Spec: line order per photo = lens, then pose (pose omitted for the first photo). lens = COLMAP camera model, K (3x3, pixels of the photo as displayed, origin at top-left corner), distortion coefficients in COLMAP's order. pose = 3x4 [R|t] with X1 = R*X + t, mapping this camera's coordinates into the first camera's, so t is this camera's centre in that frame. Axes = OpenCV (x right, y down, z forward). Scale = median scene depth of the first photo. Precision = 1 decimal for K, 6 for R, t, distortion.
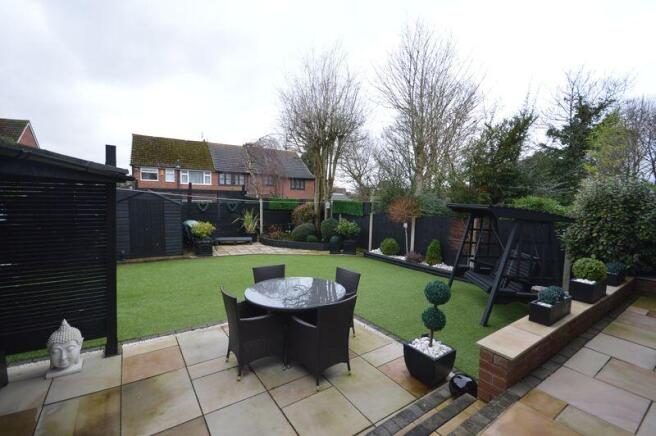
lens RADIAL K [[294.2, 0, 331.4], [0, 294.2, 219.3], [0, 0, 1]] dist [0.000341, -0.000039]
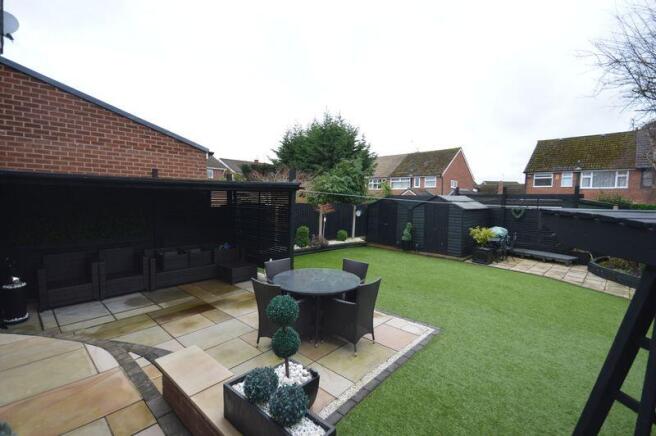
lens RADIAL K [[294.2, 0, 331.4], [0, 294.2, 219.3], [0, 0, 1]] dist [0.000341, -0.000039]
pose [[0.225549, 0.053415, -0.972767, 0.157492], [-0.081382, 0.996039, 0.035823, -0.005174], [0.970827, 0.071086, 0.229002, 0.125254]]
